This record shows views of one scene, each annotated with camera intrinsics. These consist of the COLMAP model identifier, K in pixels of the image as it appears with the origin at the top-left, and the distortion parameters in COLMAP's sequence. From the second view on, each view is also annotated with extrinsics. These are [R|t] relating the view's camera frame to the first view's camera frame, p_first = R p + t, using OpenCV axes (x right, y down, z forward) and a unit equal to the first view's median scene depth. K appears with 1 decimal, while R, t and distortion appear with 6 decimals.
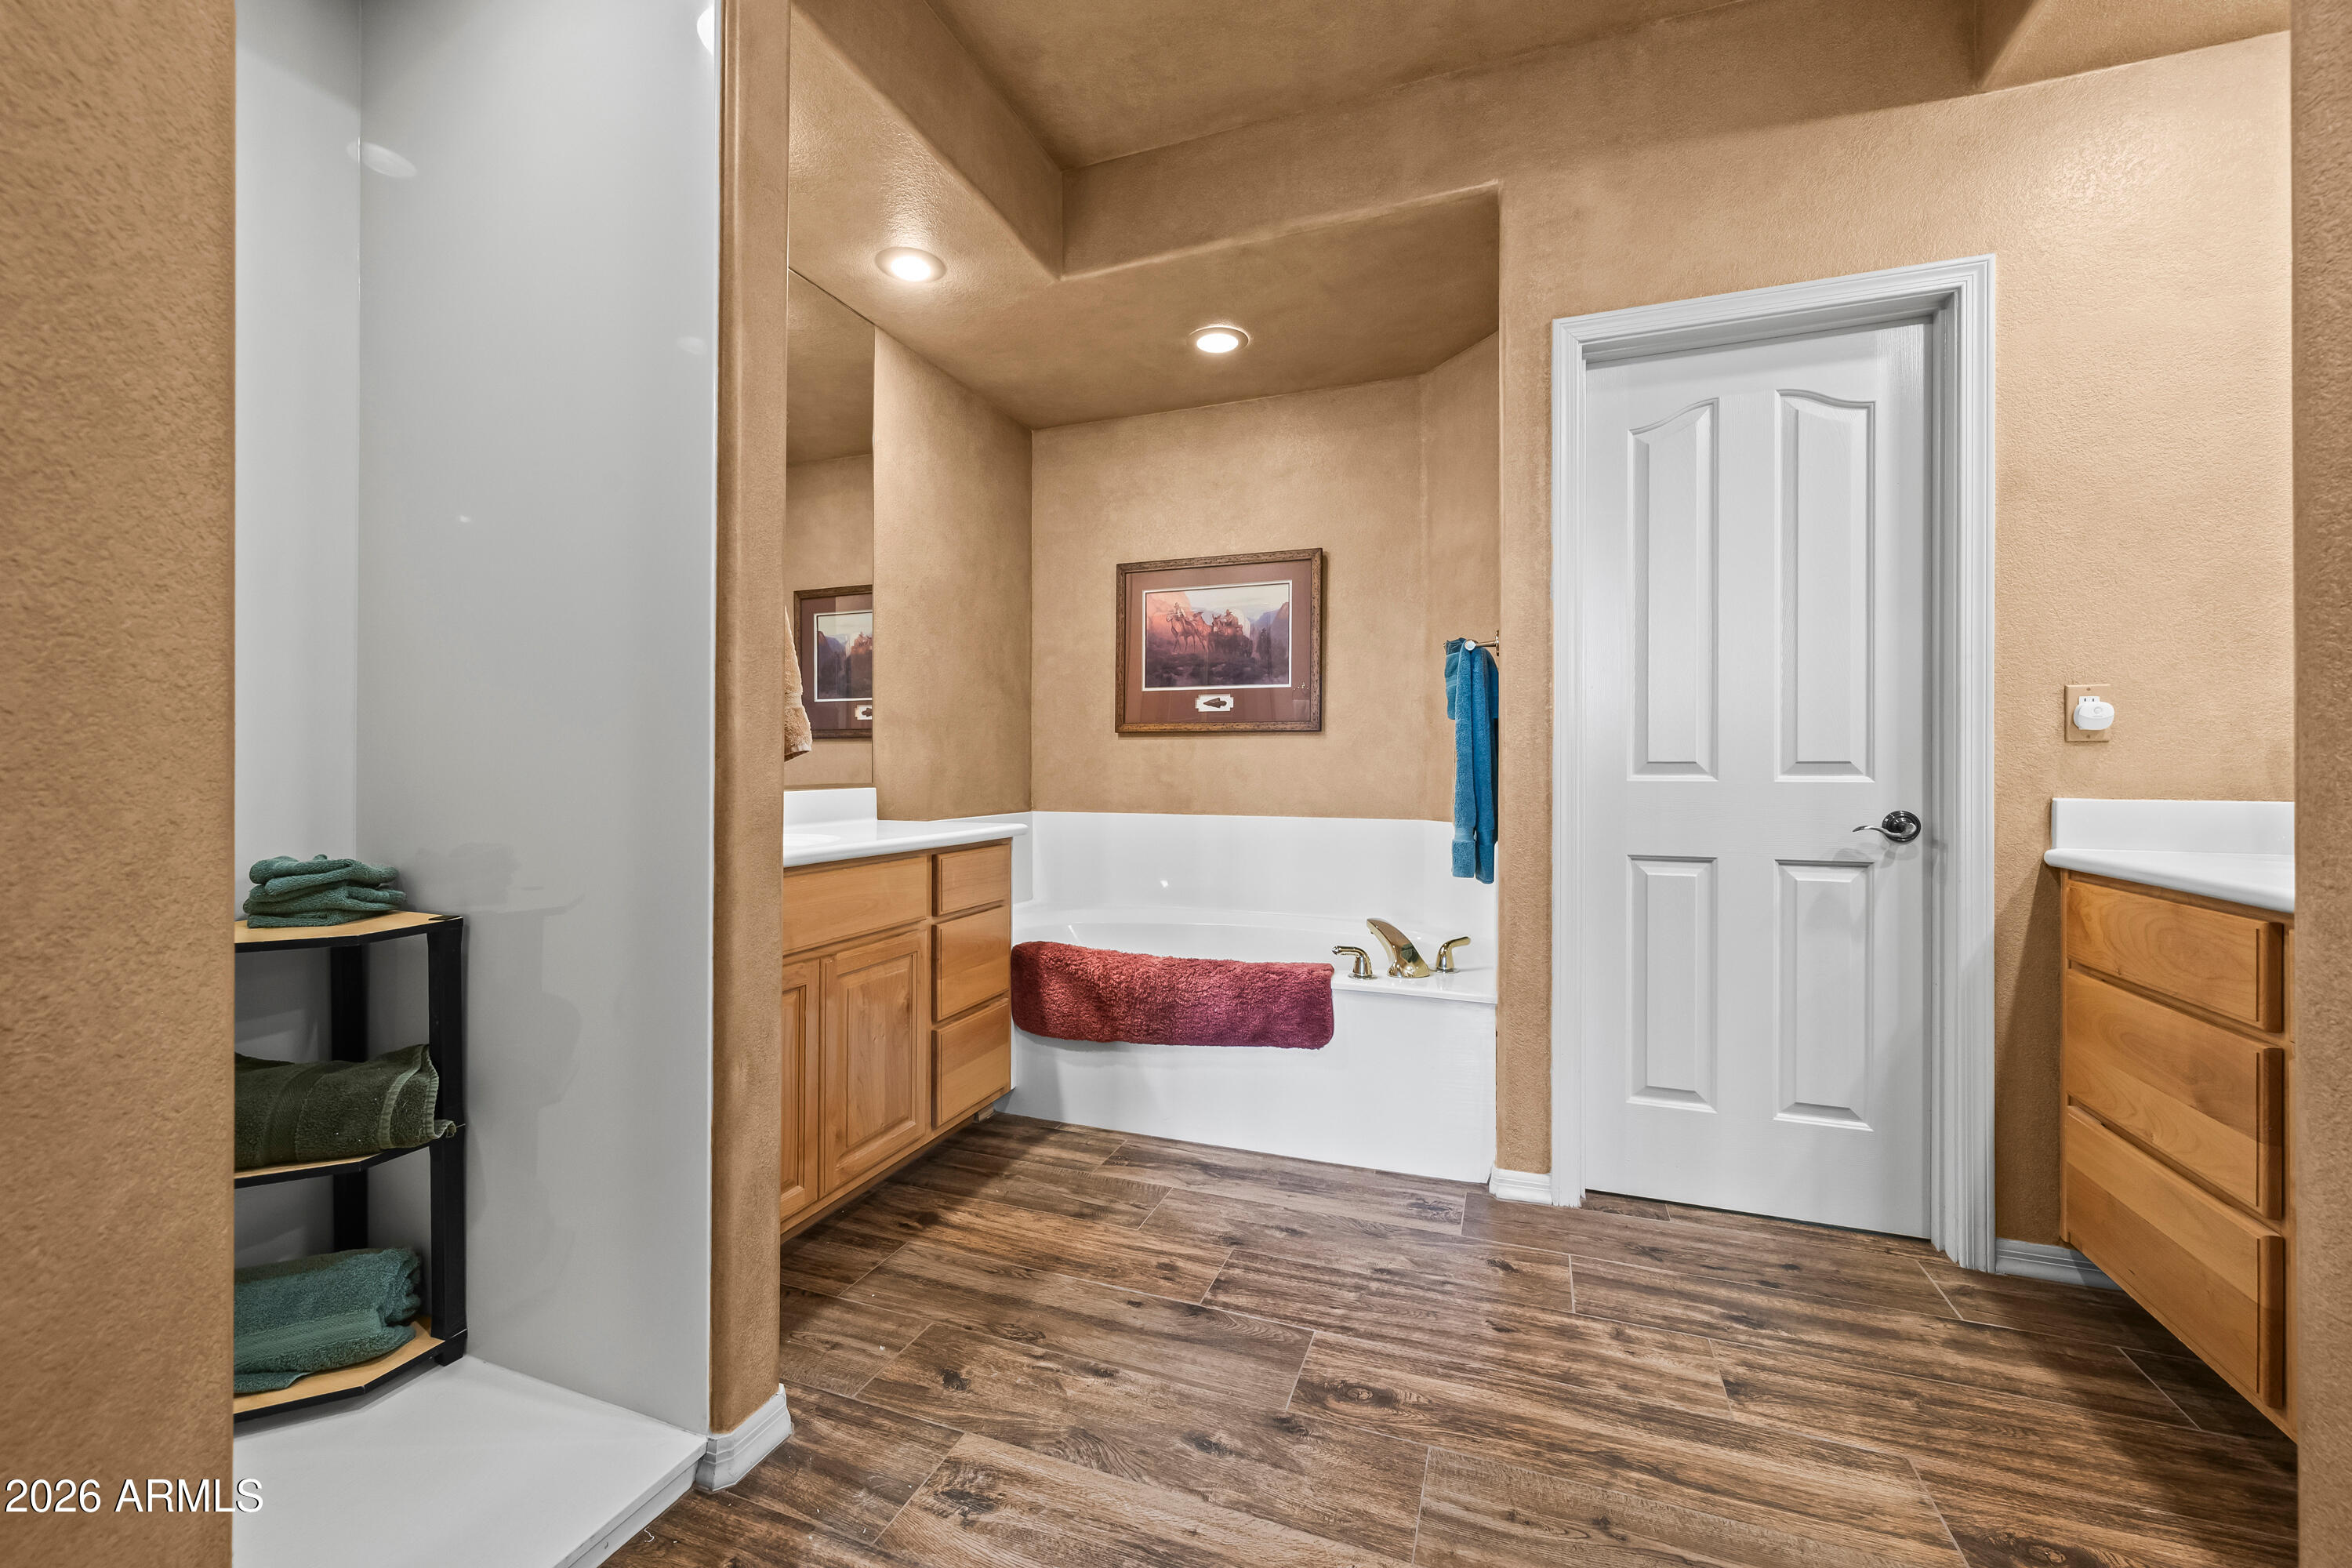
lens RADIAL K [[944.2, 0, 1178.9], [0, 944.2, 772.9], [0, 0, 1]] dist [0.000869, 0.000452]
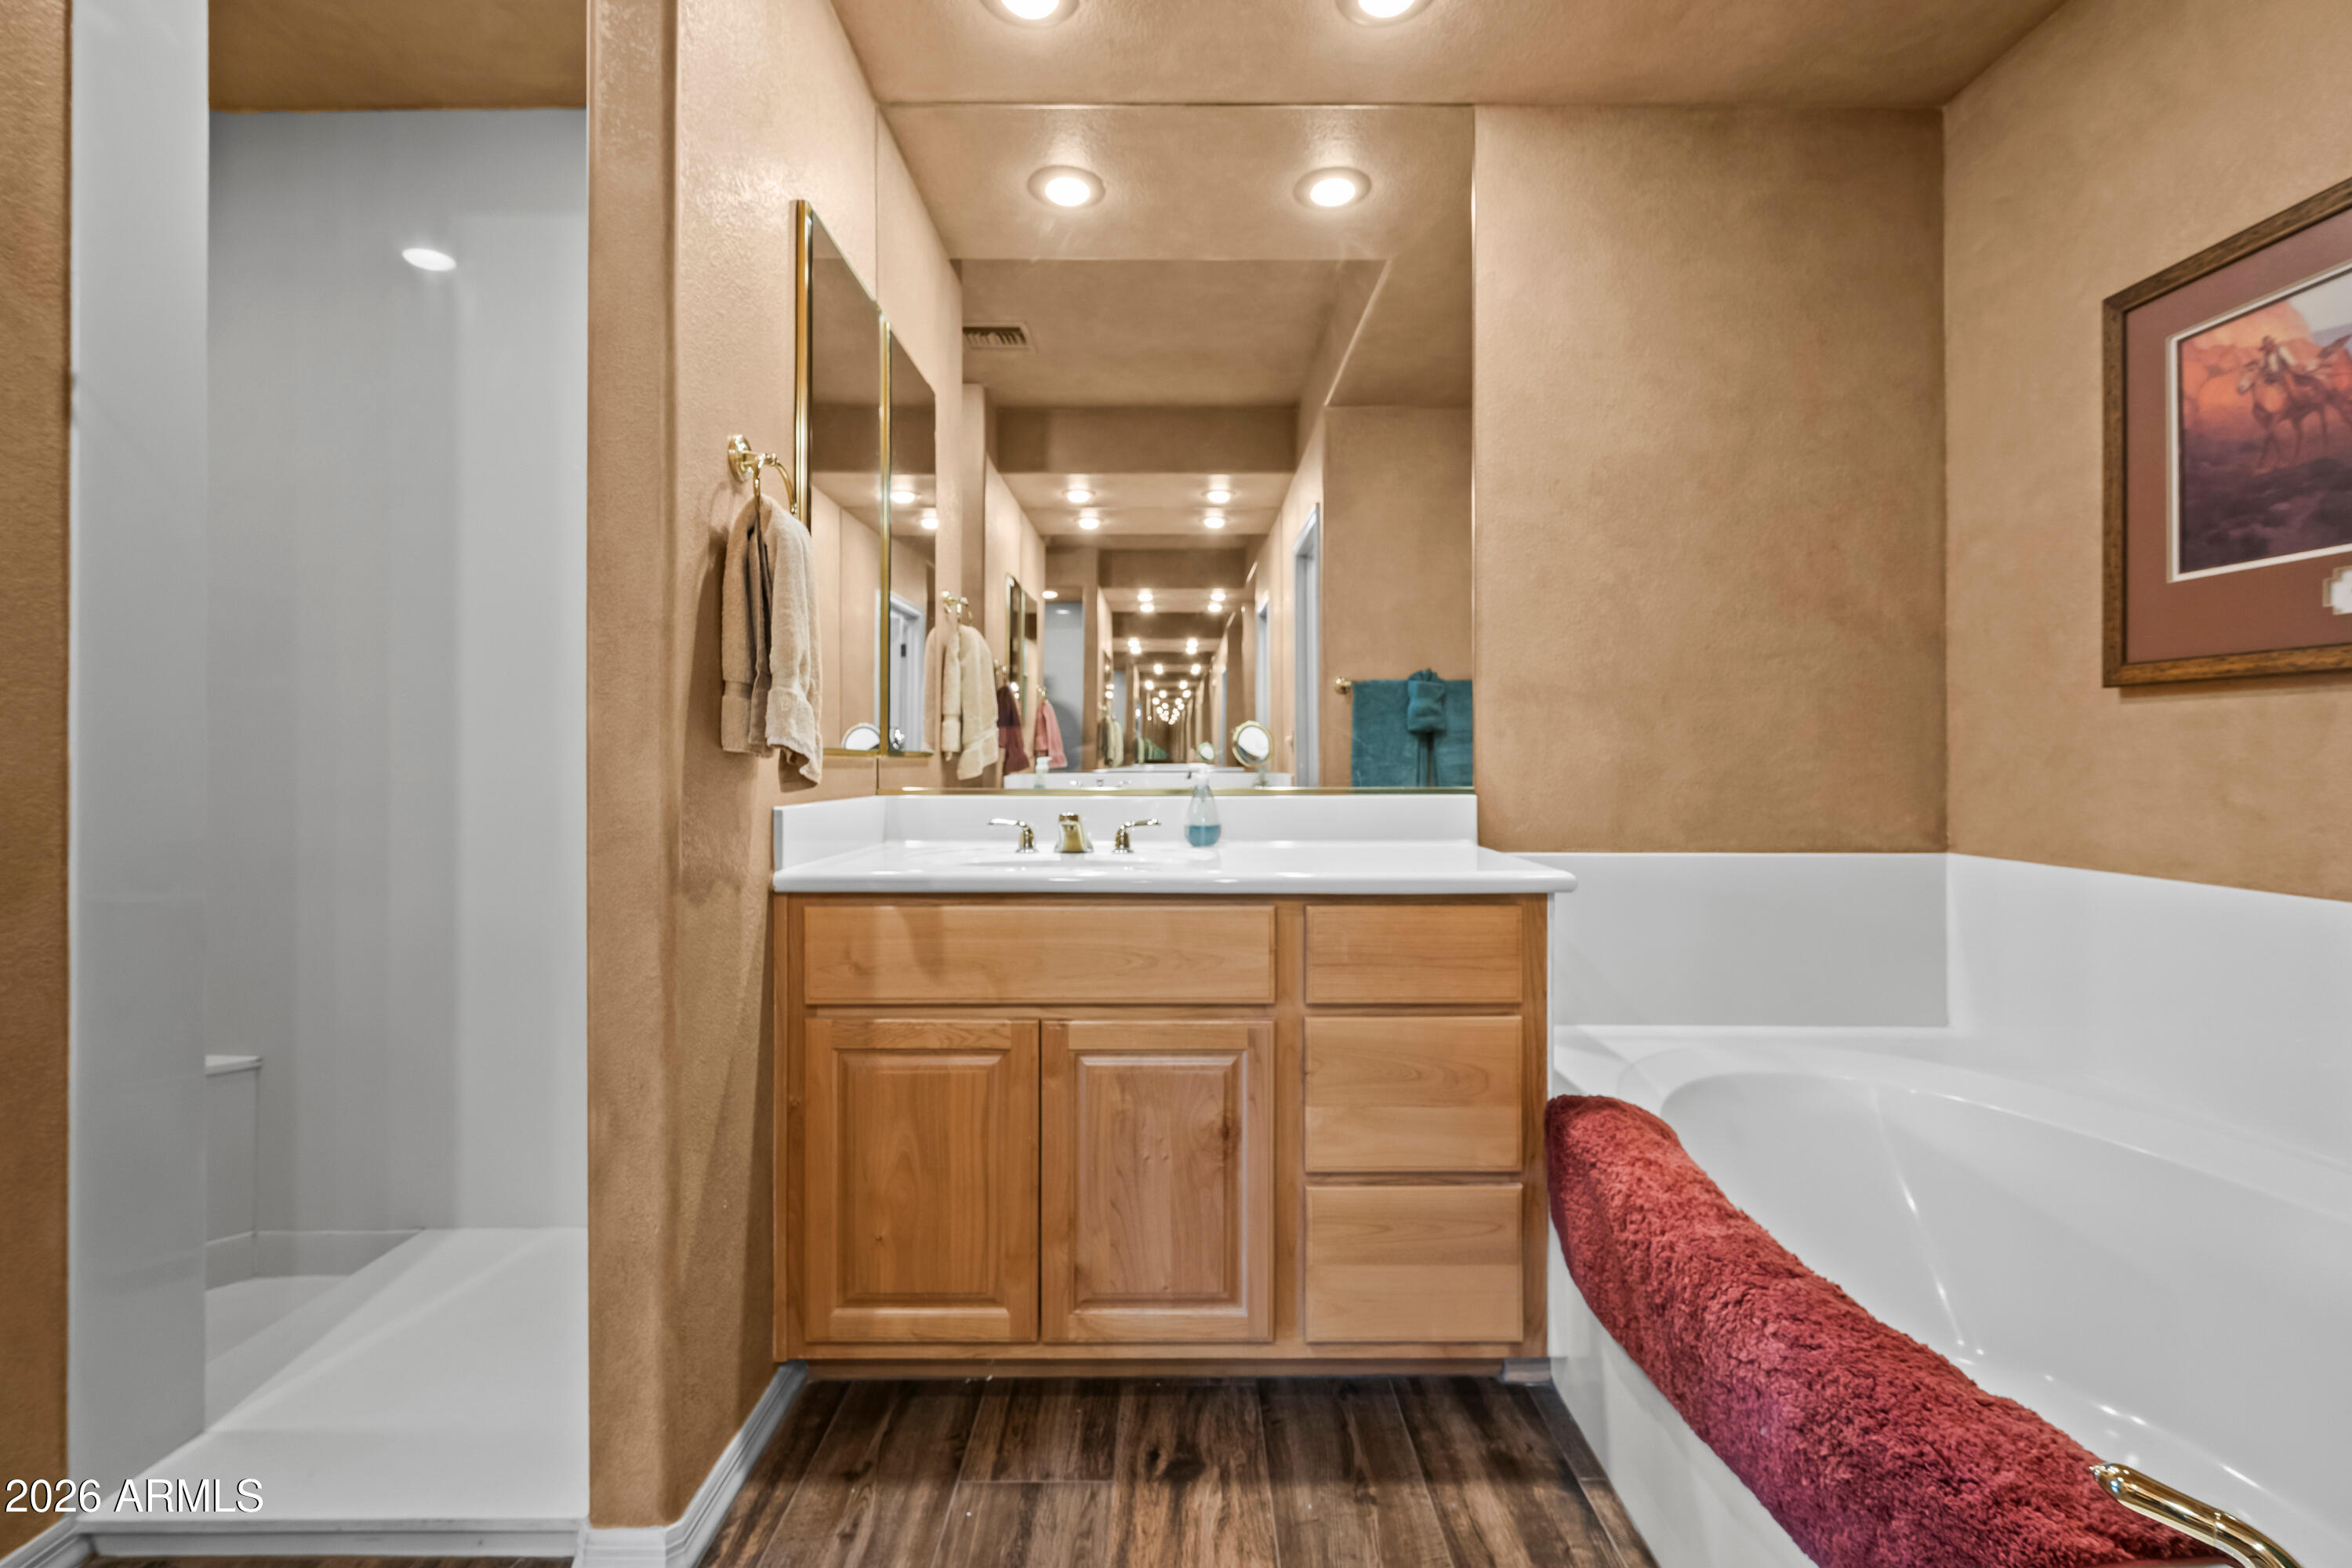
lens RADIAL K [[1025.1, 0, 1172.2], [0, 1025.1, 758.9], [0, 0, 1]] dist [0.000651, -0.000191]
pose [[0.353425, -0.001493, -0.935462, 0.277625], [-0.008999, 0.999947, -0.004996, -0.004642], [0.935420, 0.010183, 0.353393, 0.538861]]
